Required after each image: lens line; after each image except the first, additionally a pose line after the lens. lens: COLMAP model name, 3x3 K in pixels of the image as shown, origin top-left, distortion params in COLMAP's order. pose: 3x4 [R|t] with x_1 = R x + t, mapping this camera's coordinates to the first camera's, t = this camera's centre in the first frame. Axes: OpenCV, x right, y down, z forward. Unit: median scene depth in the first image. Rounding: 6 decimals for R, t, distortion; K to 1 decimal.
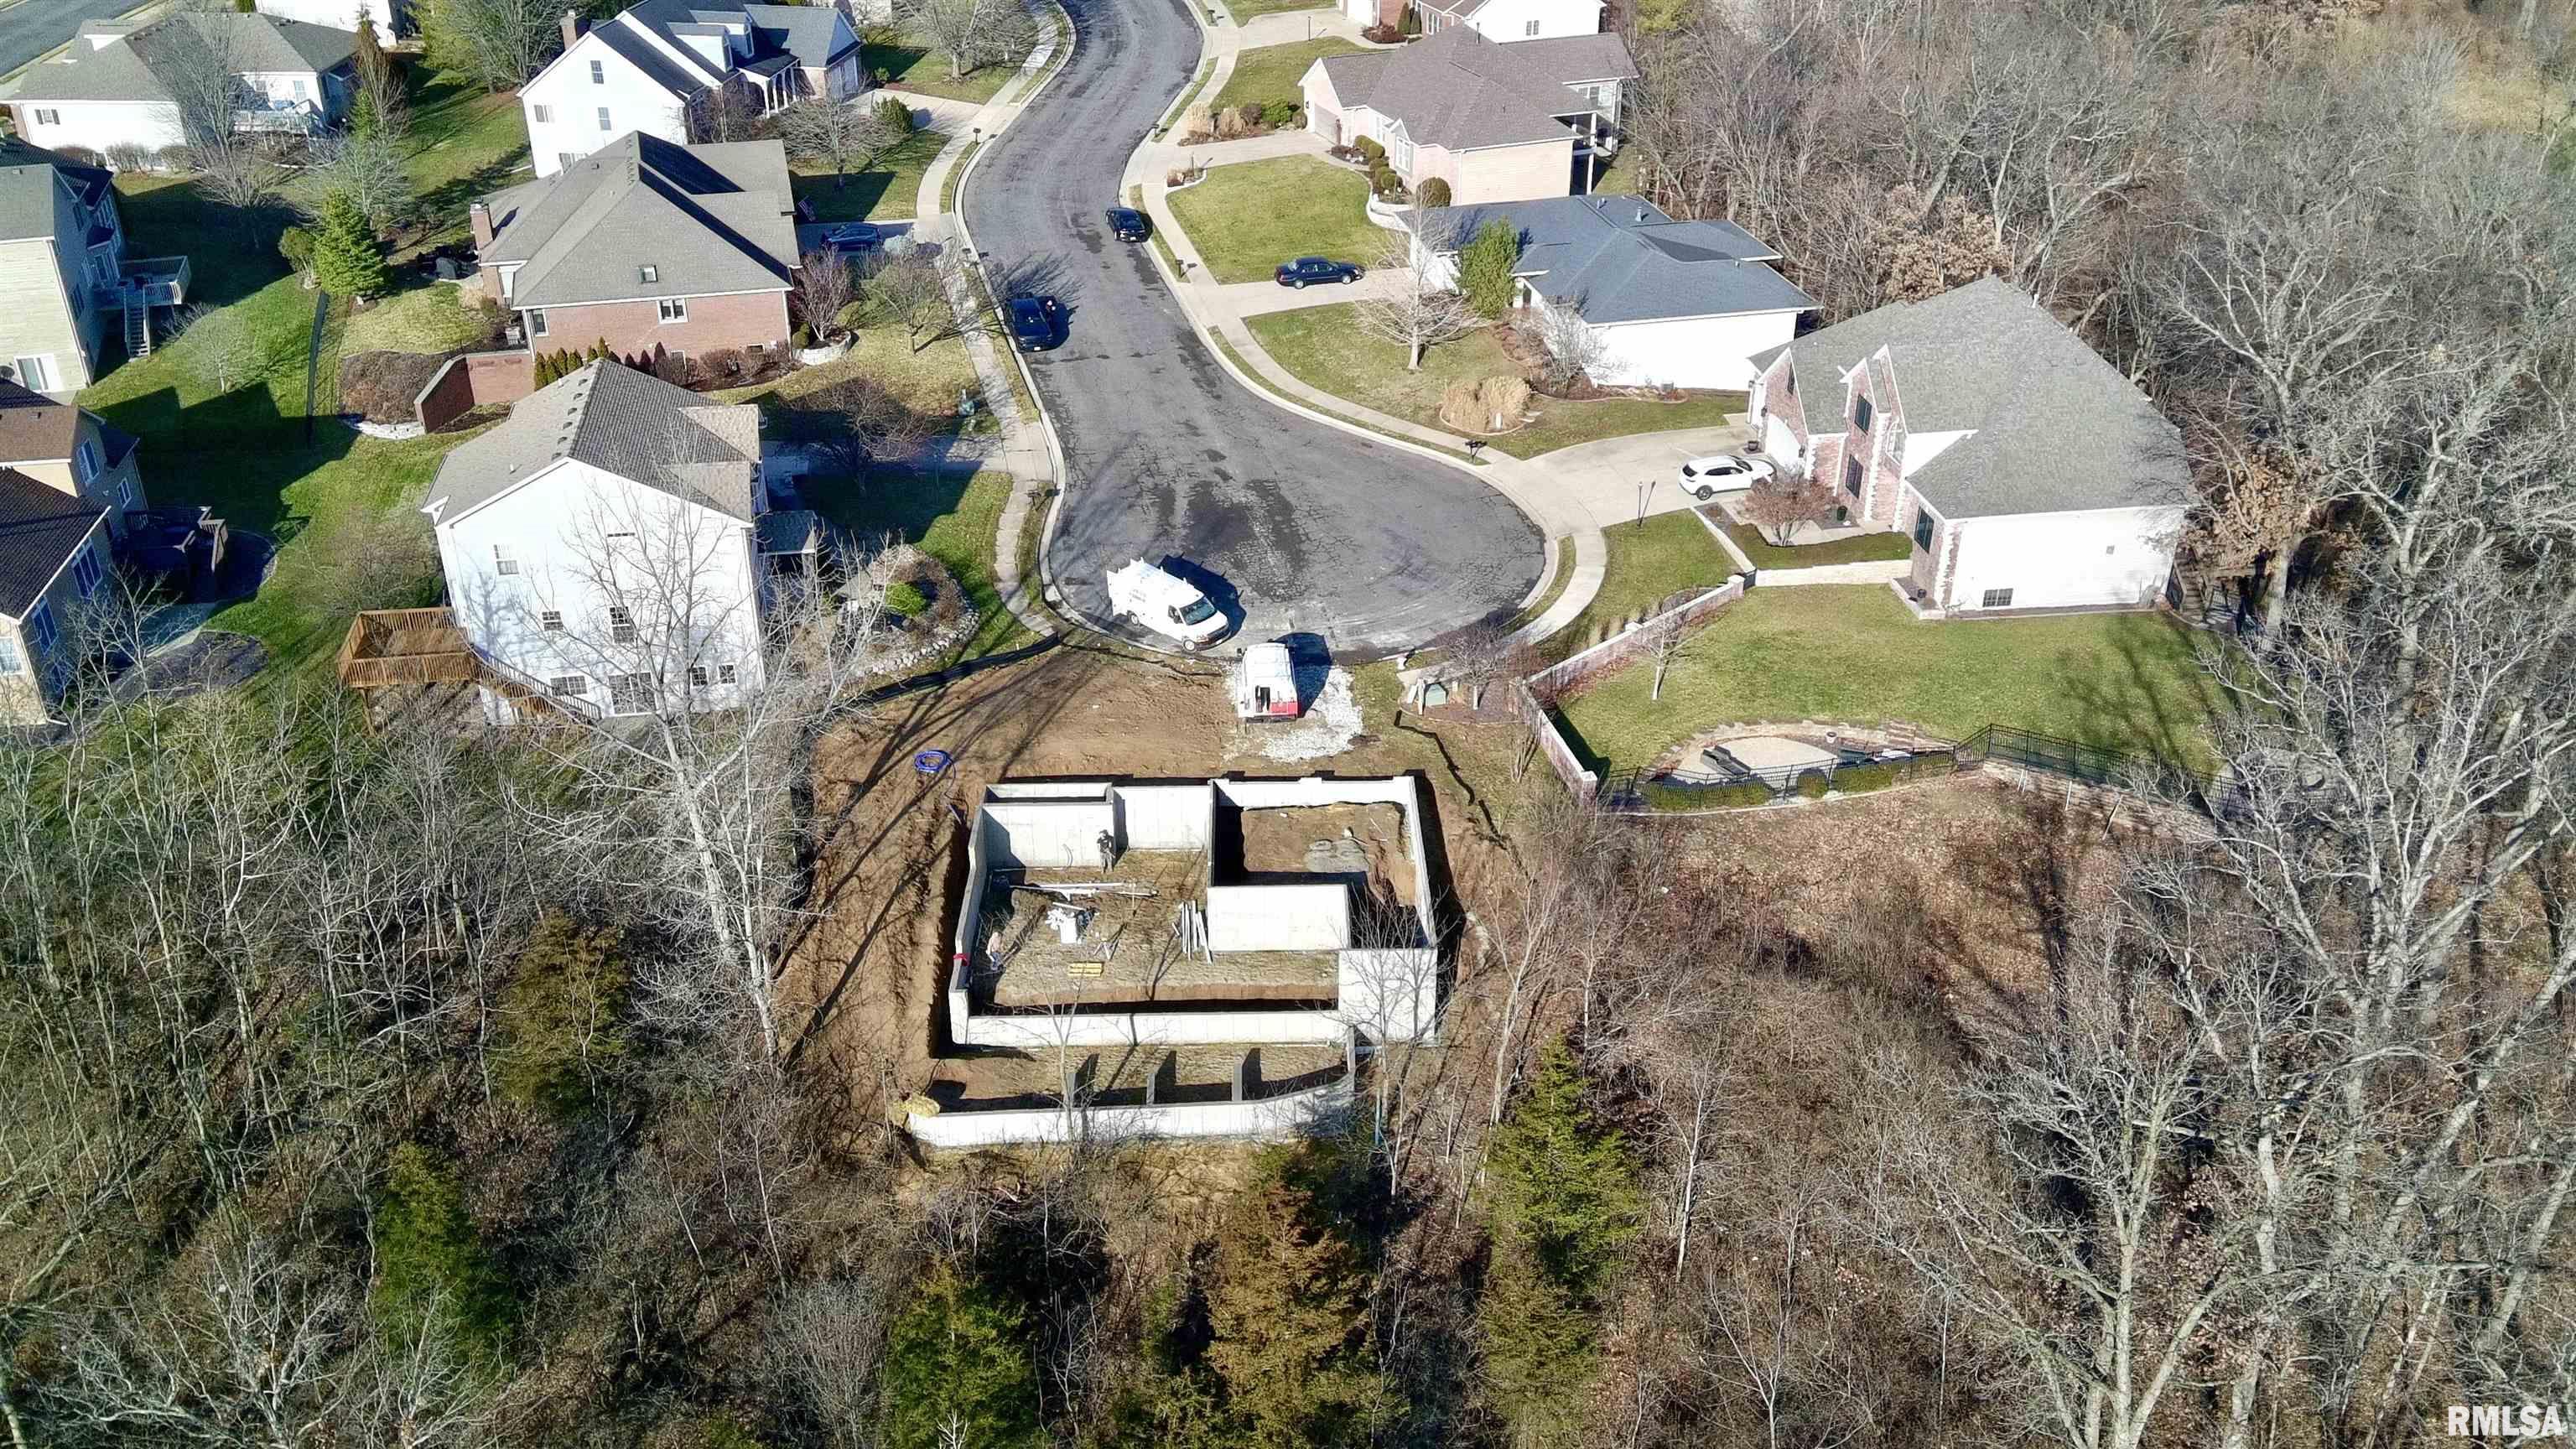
lens RADIAL K [[2100.0, 0, 1288.0], [0, 2100.0, 724.5], [0, 0, 1]] dist [0.124634, -0.183141]
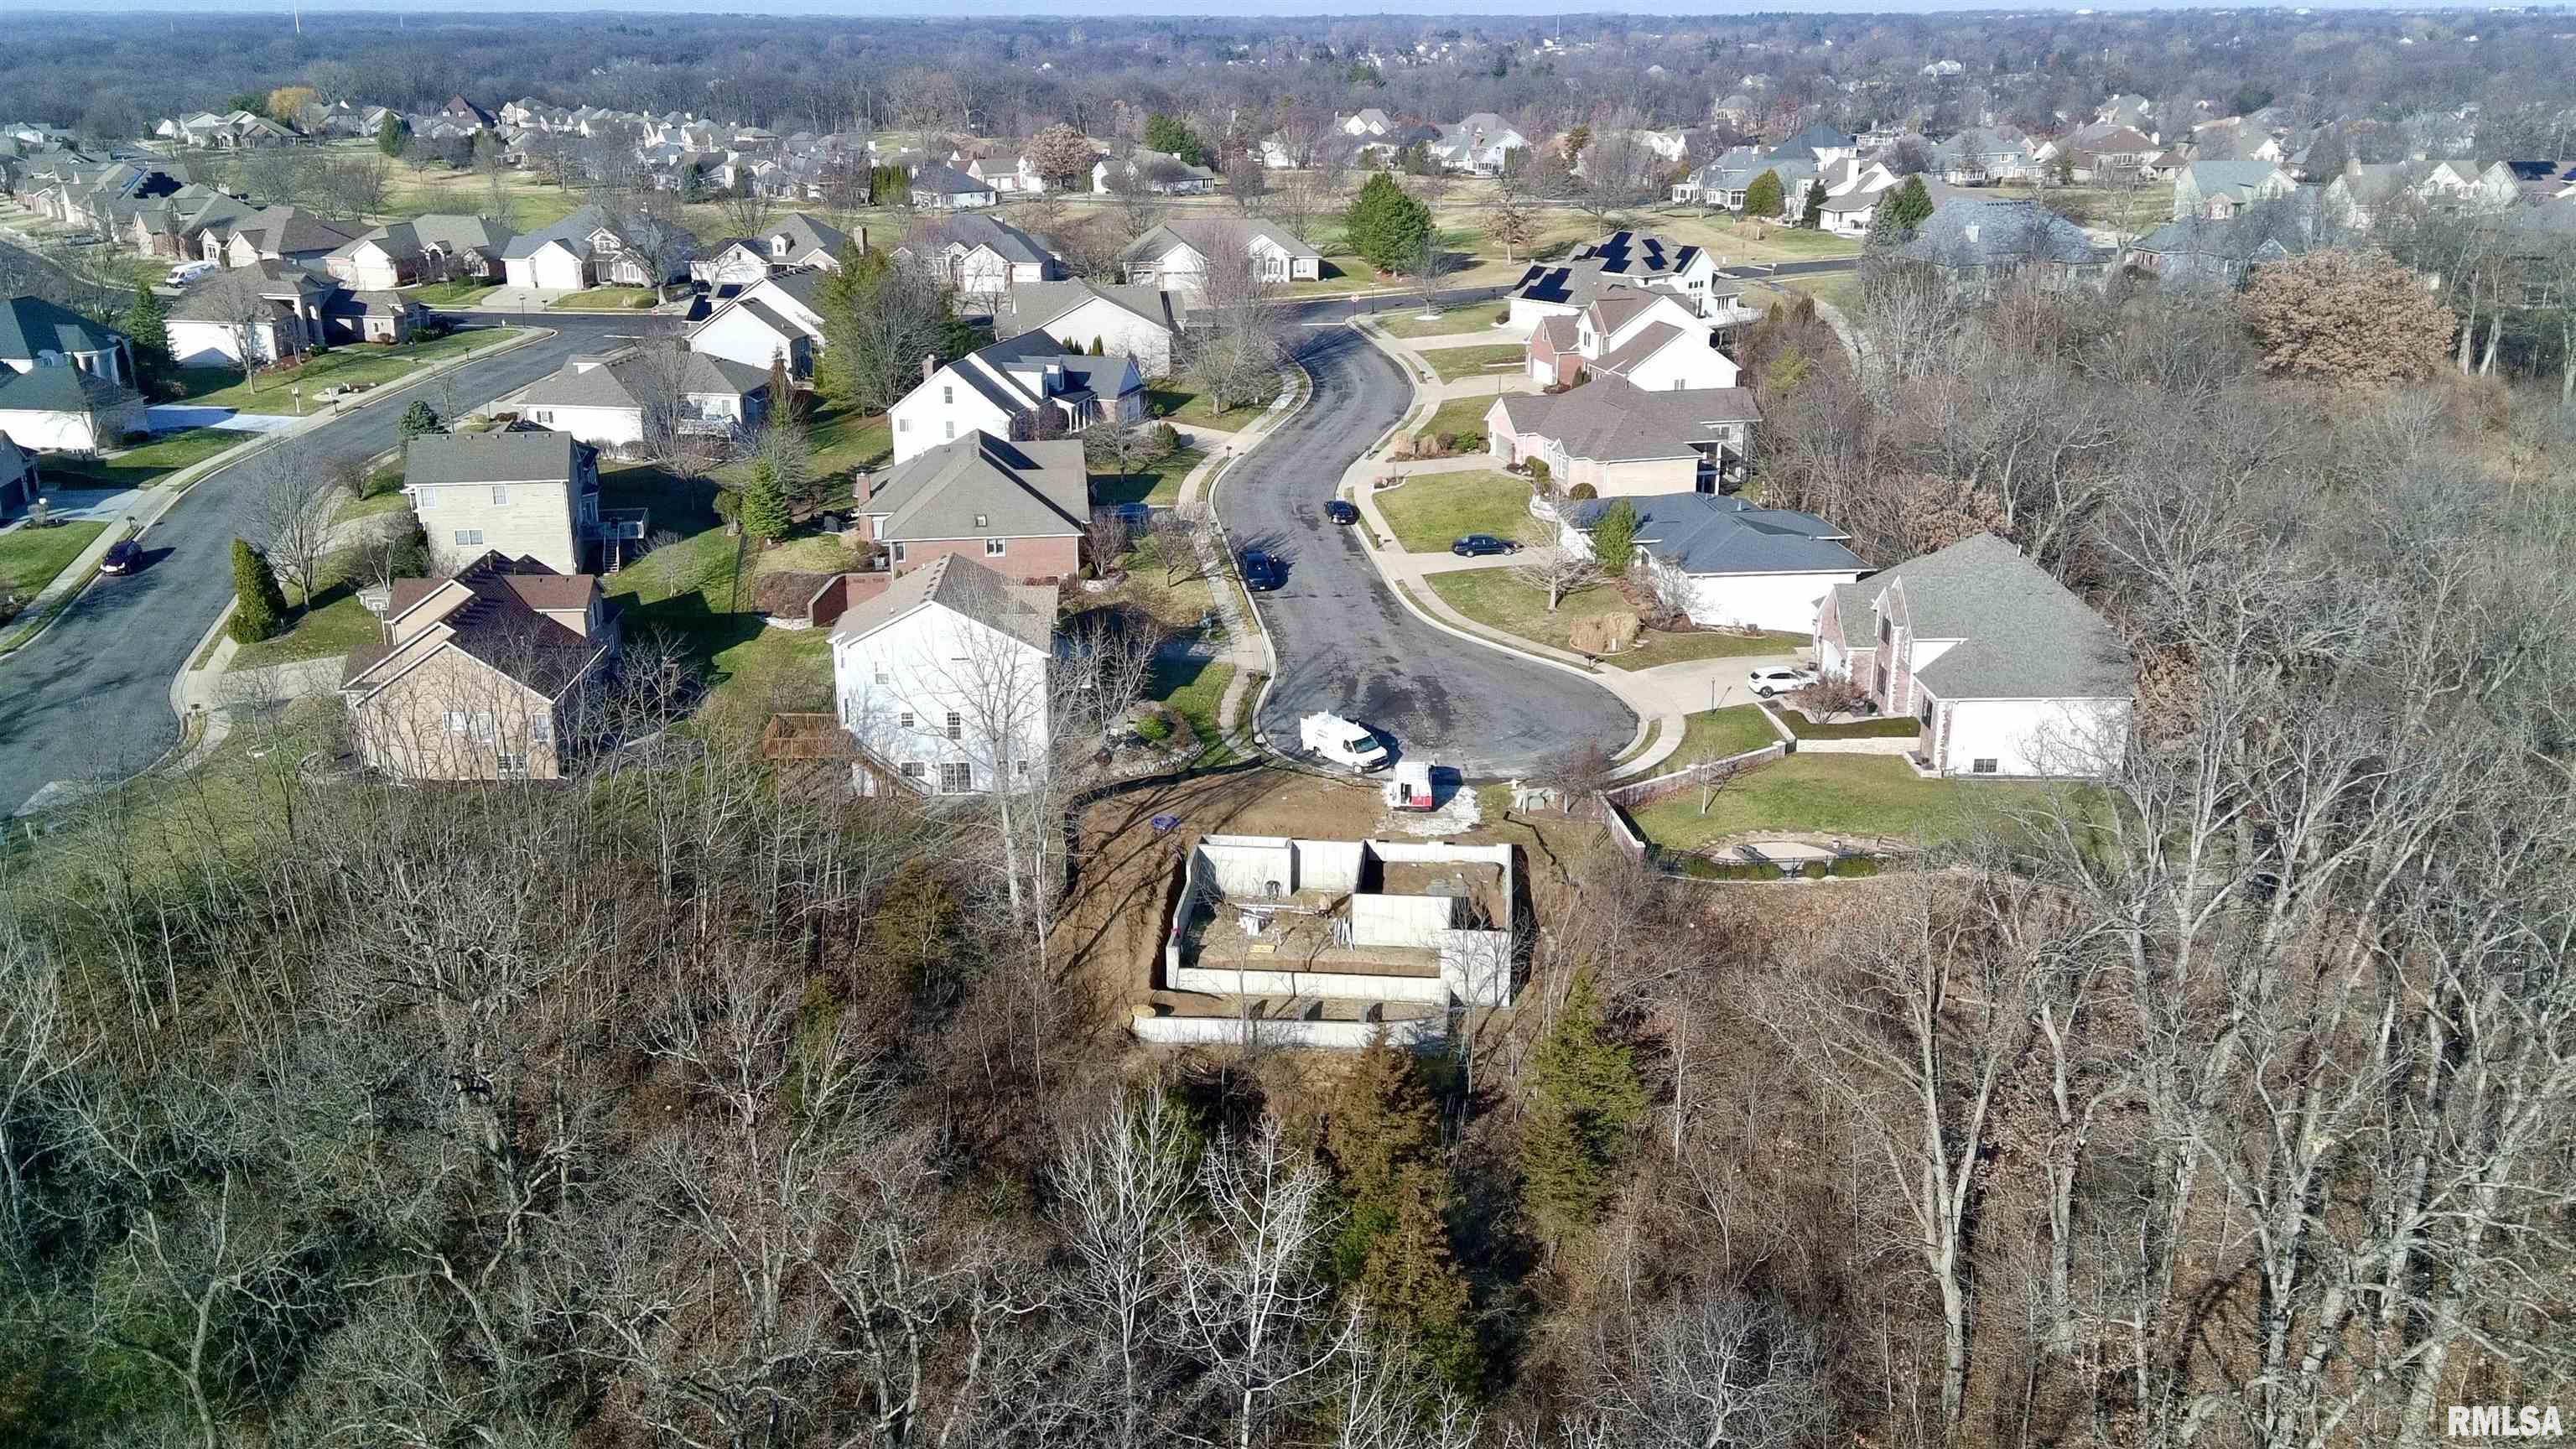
lens RADIAL K [[2100.0, 0, 1288.0], [0, 2100.0, 724.5], [0, 0, 1]] dist [0.124634, -0.183141]
pose [[0.993044, 0.037366, -0.111660, 0.053524], [-0.057918, 0.980665, -0.186925, 0.173876], [0.102516, 0.192092, 0.976008, -0.295494]]
